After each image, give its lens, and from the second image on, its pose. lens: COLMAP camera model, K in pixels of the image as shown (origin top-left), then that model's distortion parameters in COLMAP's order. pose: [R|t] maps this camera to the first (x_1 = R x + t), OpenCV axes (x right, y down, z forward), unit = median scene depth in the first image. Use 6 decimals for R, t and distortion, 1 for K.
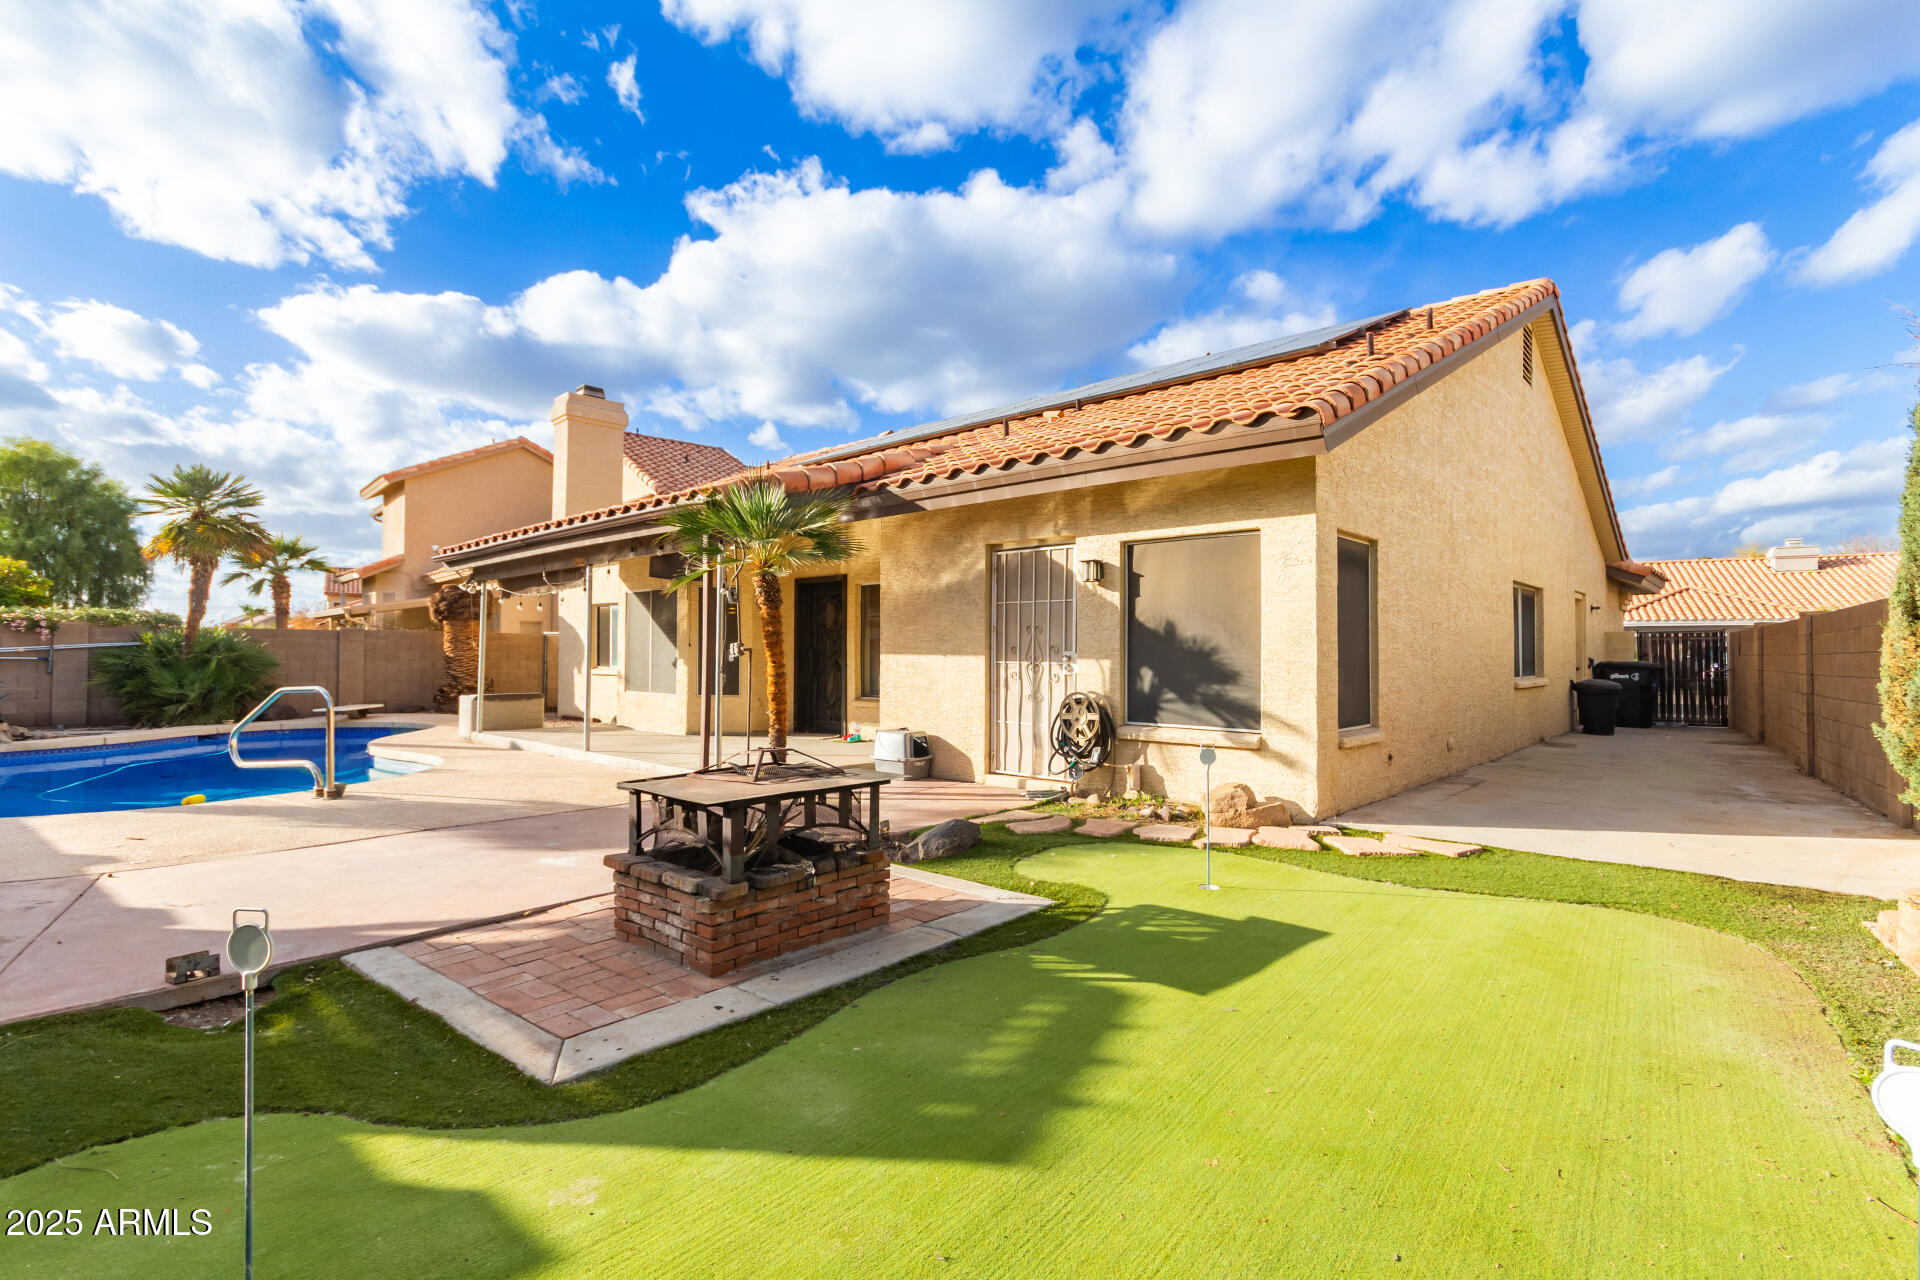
lens RADIAL K [[894.7, 0, 968.5], [0, 894.7, 640.1], [0, 0, 1]] dist [0.003216, 0.001264]
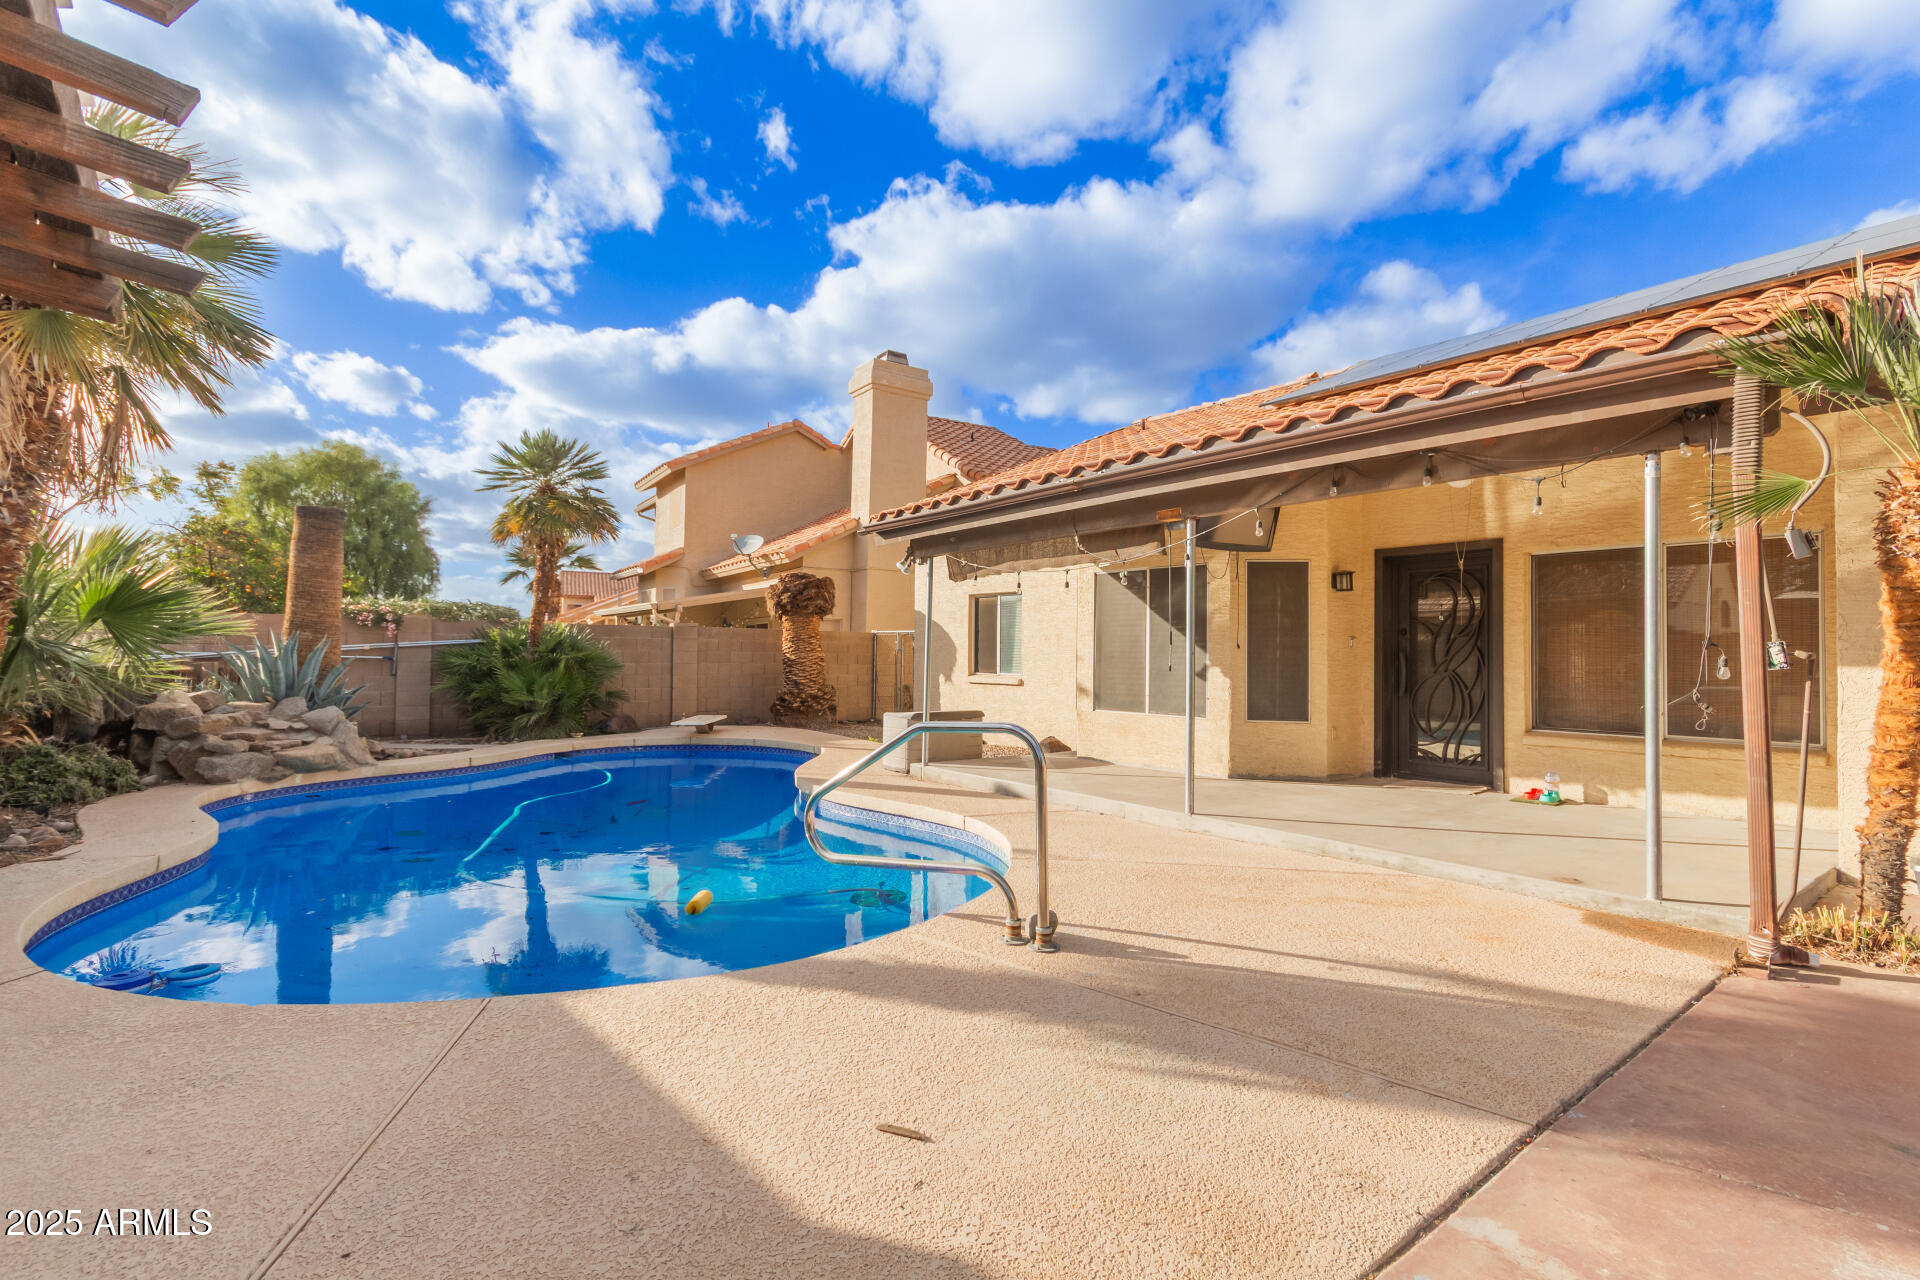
lens RADIAL K [[894.7, 0, 968.5], [0, 894.7, 640.1], [0, 0, 1]] dist [0.003216, 0.001264]
pose [[0.984892, 0.004661, -0.173110, -0.333832], [-0.005229, 0.999982, -0.002824, 0.003163], [0.173094, 0.003686, 0.984898, 0.250754]]
